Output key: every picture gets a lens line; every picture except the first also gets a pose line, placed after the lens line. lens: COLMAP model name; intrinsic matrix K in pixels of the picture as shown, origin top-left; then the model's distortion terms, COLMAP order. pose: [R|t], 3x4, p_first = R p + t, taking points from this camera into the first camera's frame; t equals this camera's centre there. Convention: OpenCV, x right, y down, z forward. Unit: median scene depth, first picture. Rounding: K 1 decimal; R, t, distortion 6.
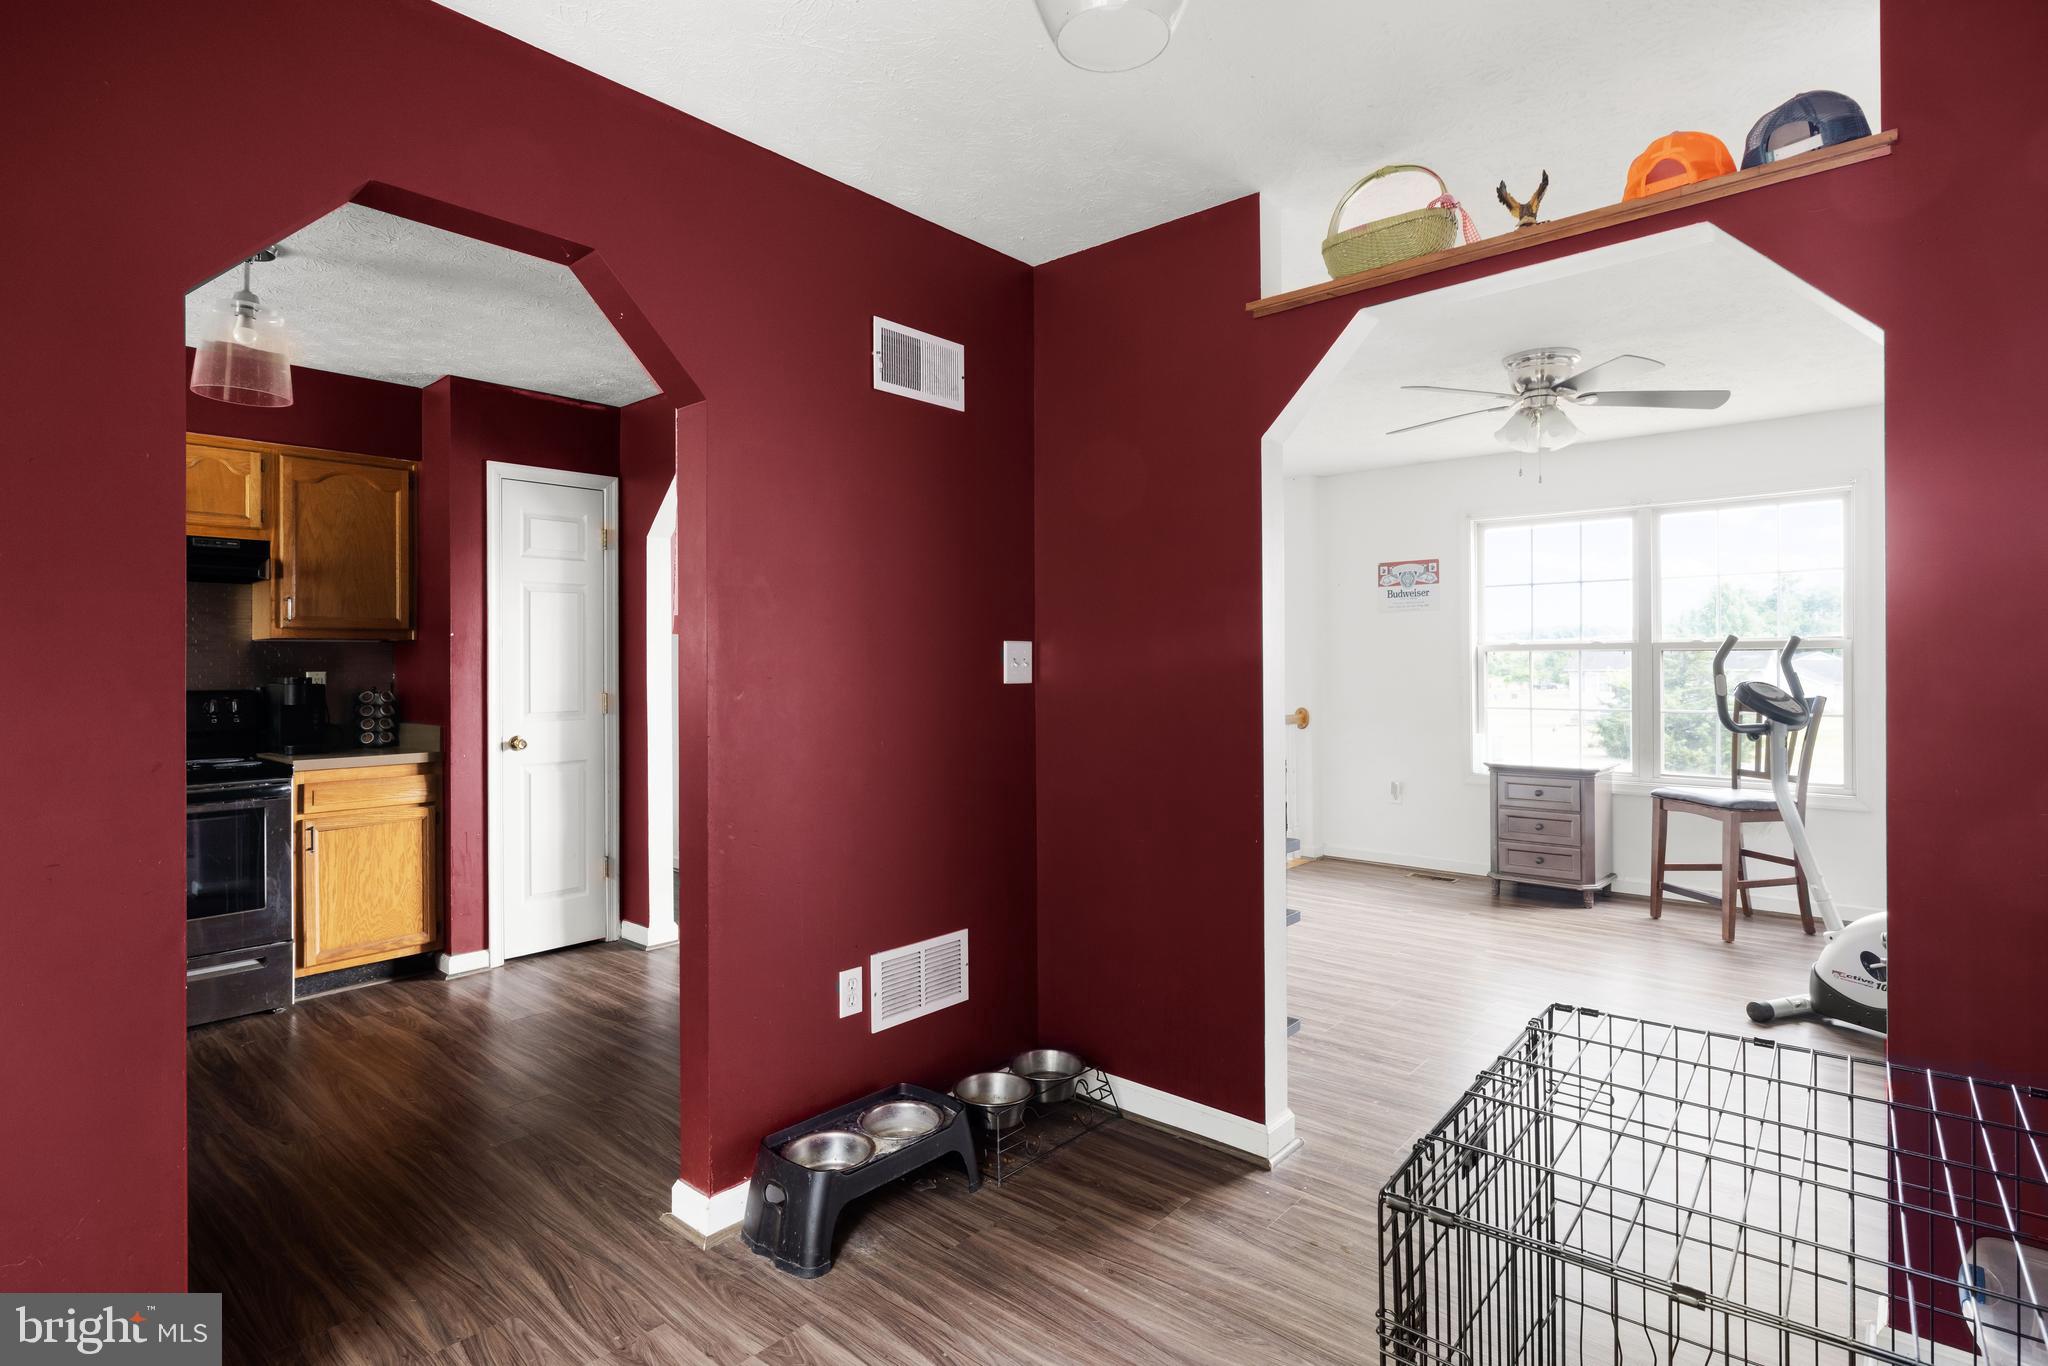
lens RADIAL K [[1016.7, 0, 992.4], [0, 1016.7, 653.9], [0, 0, 1]] dist [-0.016545, -0.000193]
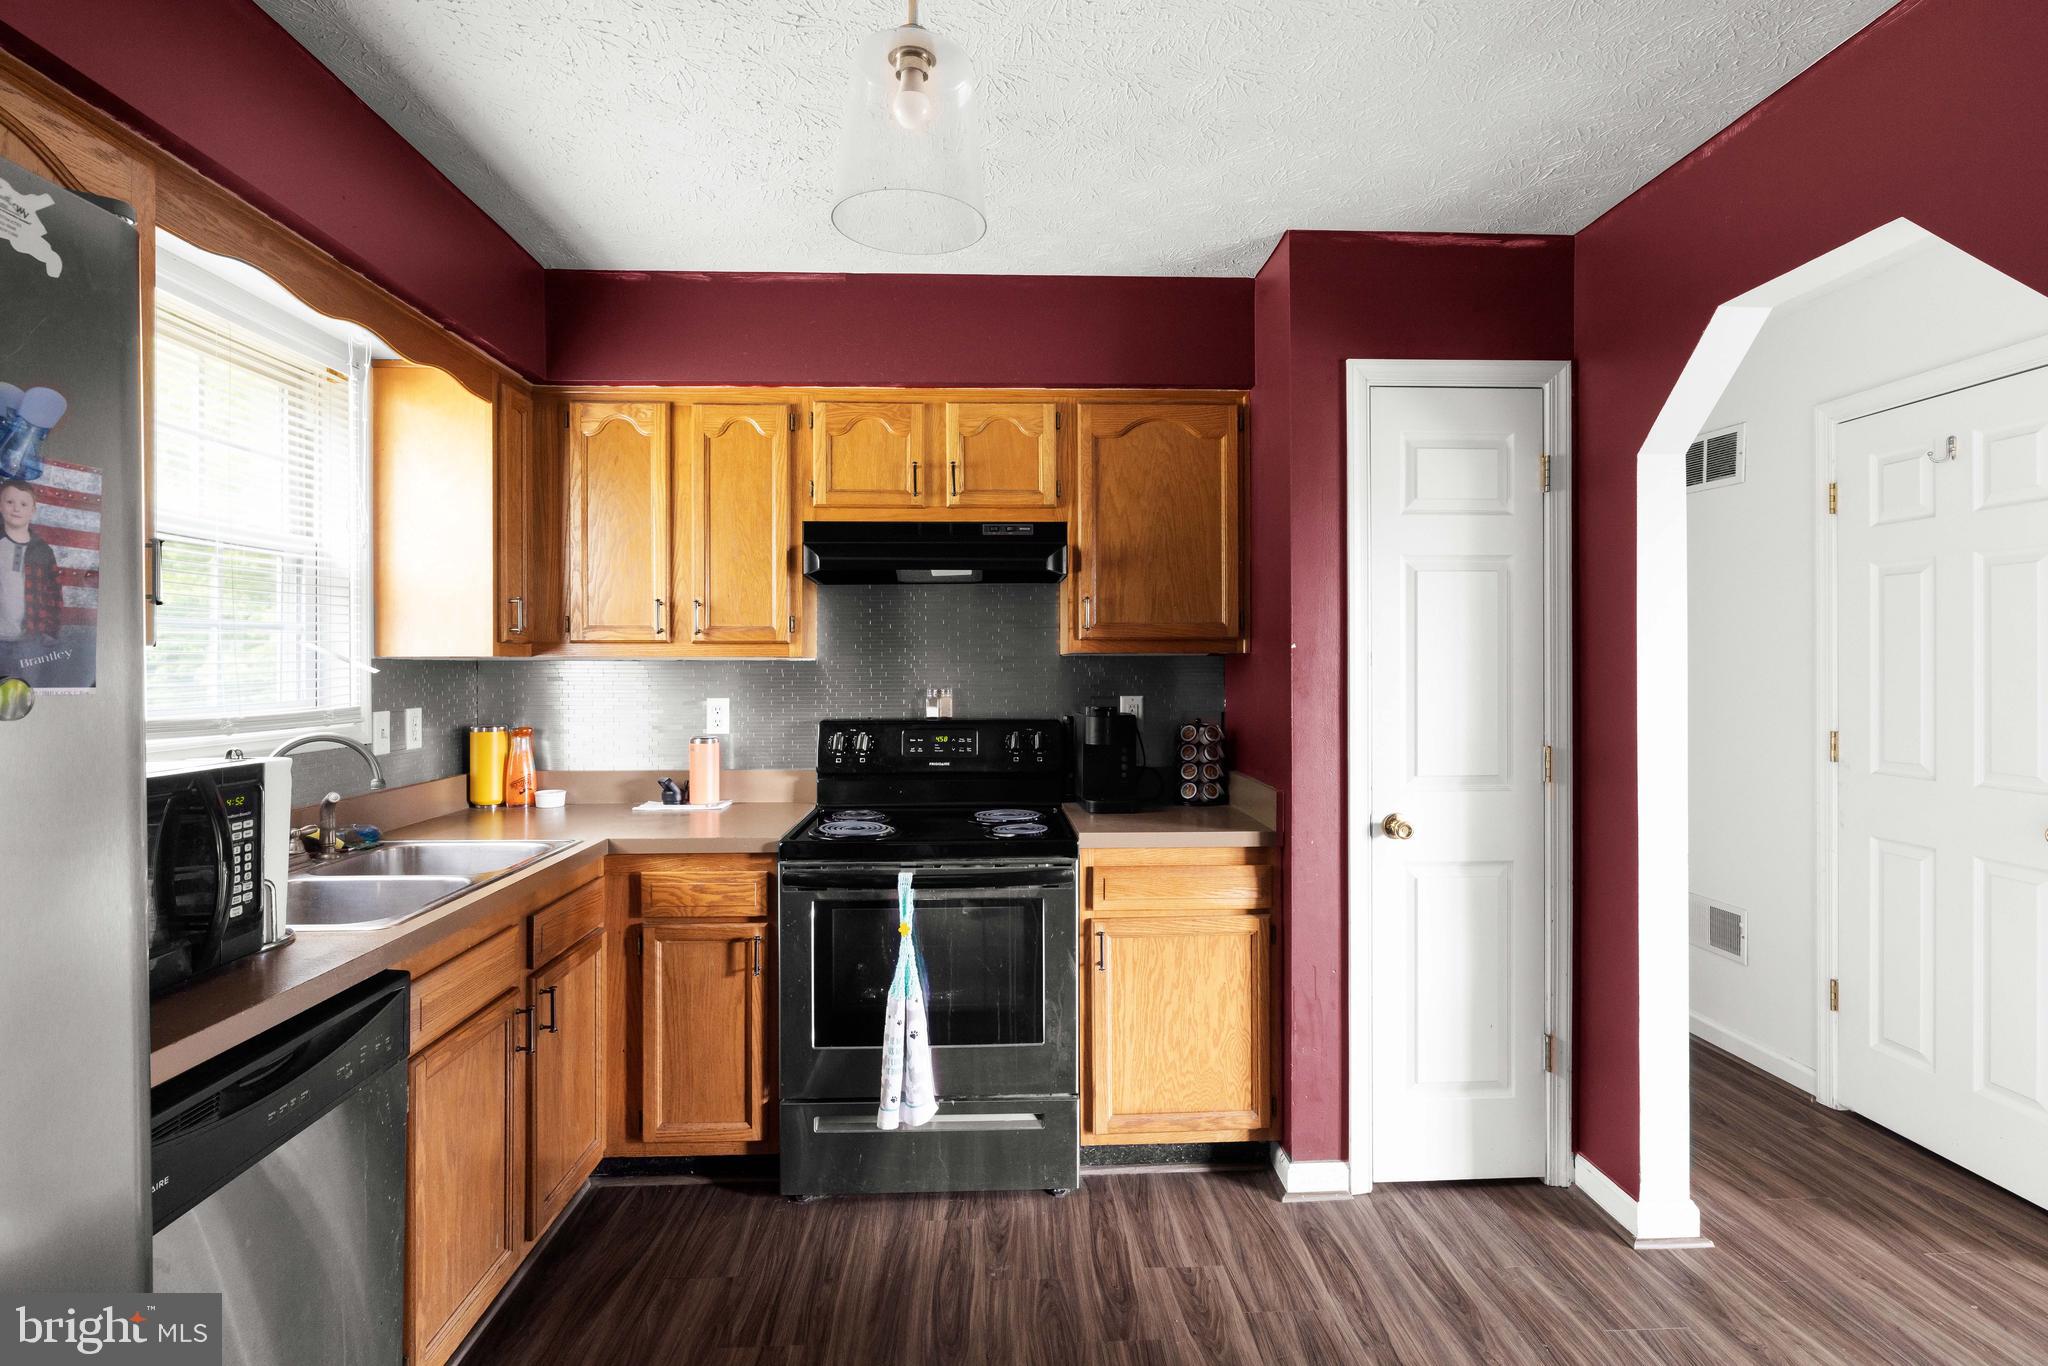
lens RADIAL K [[980.8, 0, 1012.9], [0, 980.8, 661.7], [0, 0, 1]] dist [-0.003517, -0.000519]
pose [[0.699476, 0.004271, -0.714643, -0.224227], [0.003390, 0.999951, 0.009295, -0.016054], [0.714648, -0.008924, 0.699428, 0.455310]]
